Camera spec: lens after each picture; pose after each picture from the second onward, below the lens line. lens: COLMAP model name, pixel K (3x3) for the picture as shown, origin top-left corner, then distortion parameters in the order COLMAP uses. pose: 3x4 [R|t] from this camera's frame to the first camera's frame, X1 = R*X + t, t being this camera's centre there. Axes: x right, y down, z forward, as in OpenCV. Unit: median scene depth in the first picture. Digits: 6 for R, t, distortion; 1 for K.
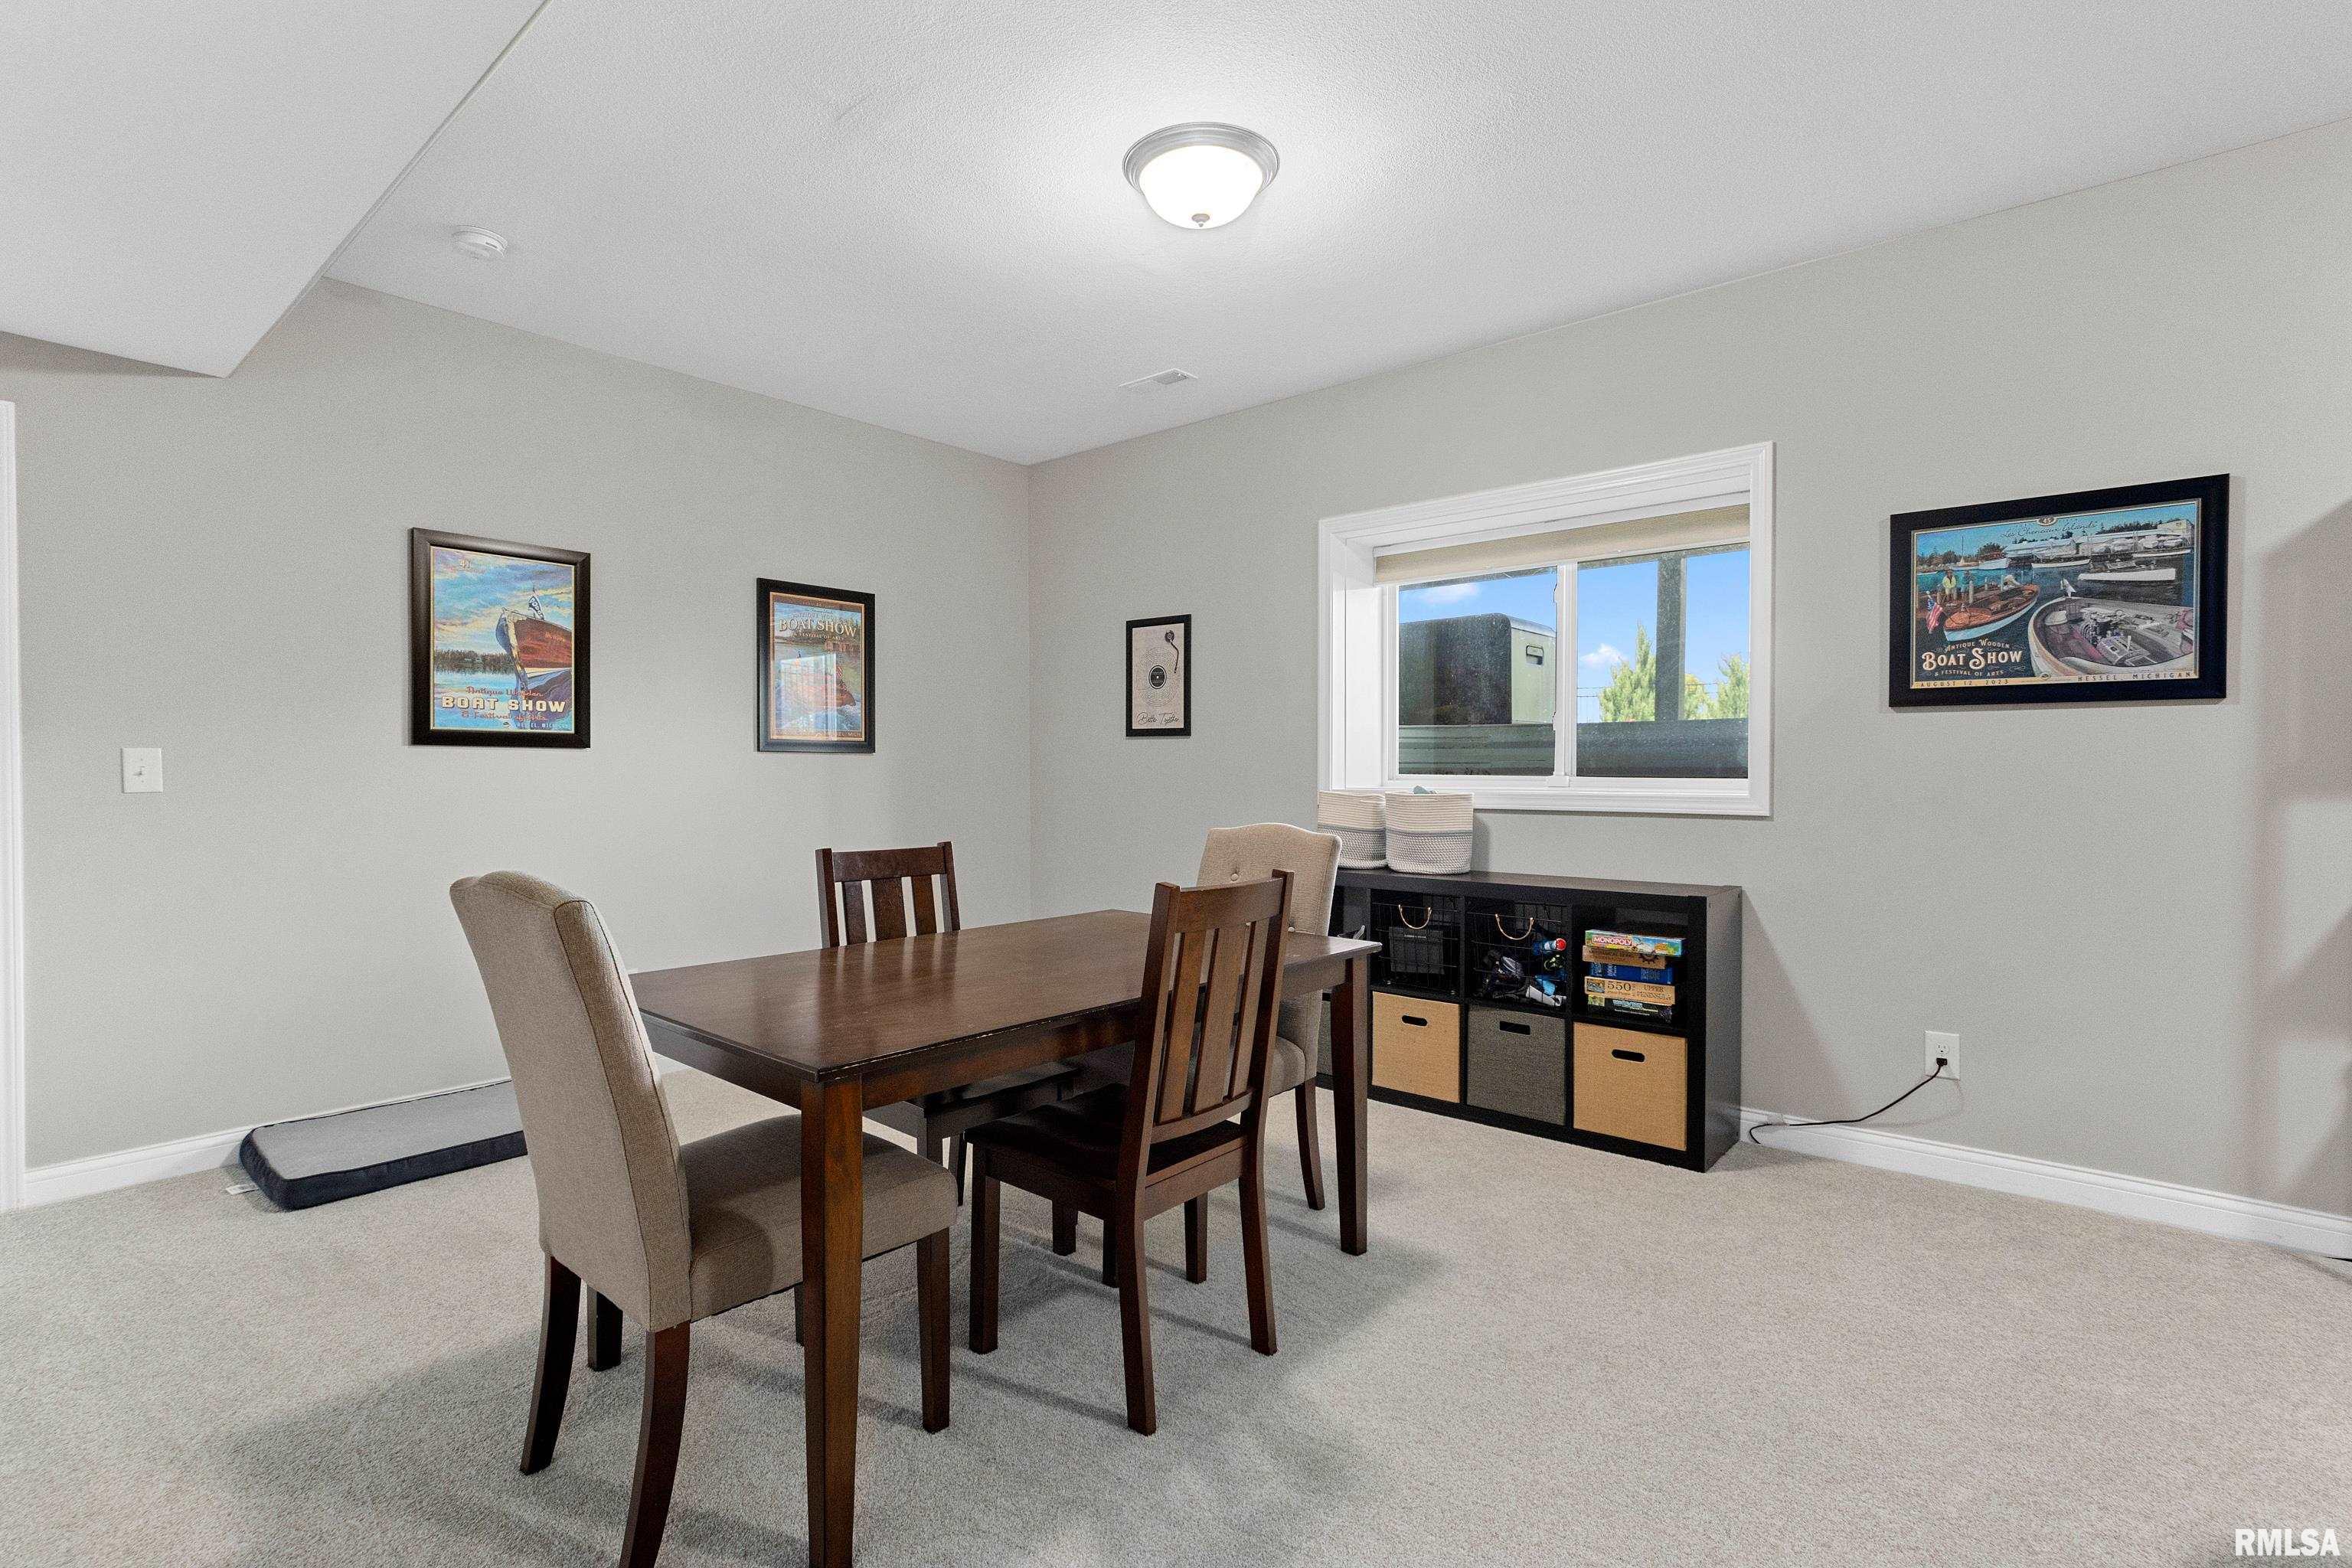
lens RADIAL K [[1109.4, 0, 1176.8], [0, 1109.4, 779.9], [0, 0, 1]] dist [0.010611, -0.002961]
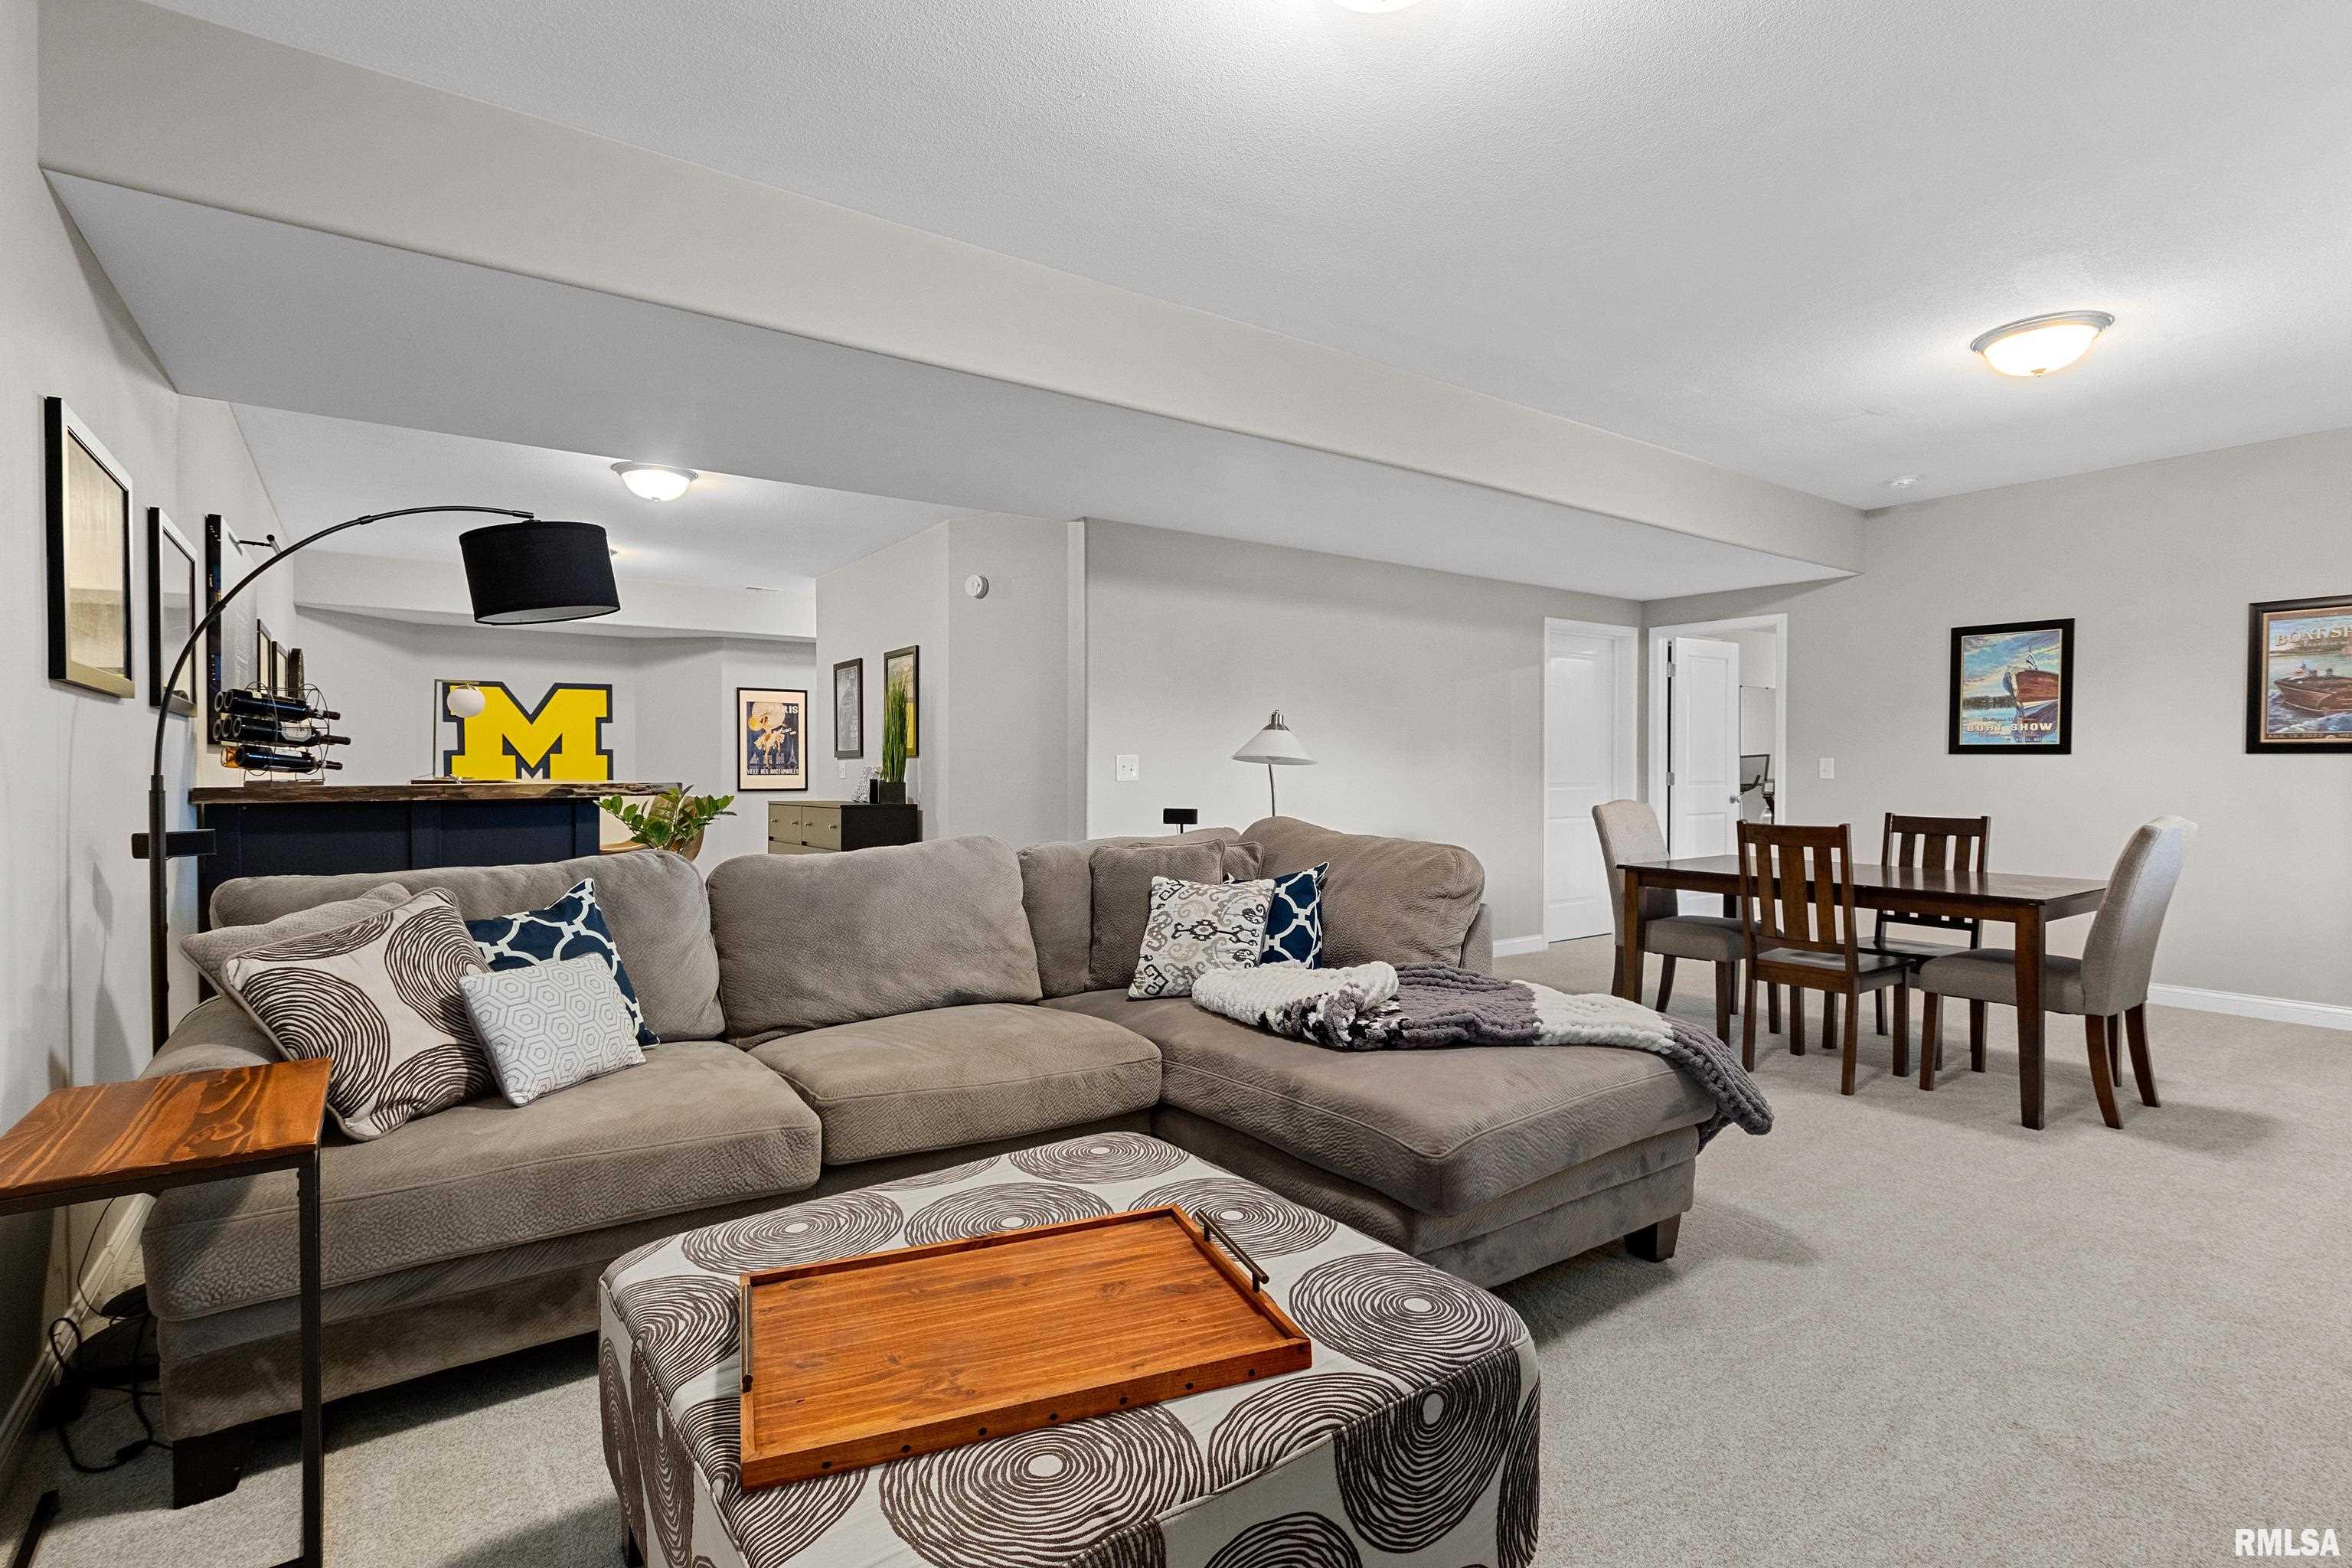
lens RADIAL K [[1109.4, 0, 1174.2], [0, 1109.4, 781.8], [0, 0, 1]] dist [0.010611, -0.002961]
pose [[-0.240312, 0.011960, -0.970622, 1.202742], [-0.015158, 0.999756, 0.016072, 0.001663], [0.970577, 0.018575, -0.240073, 0.237613]]
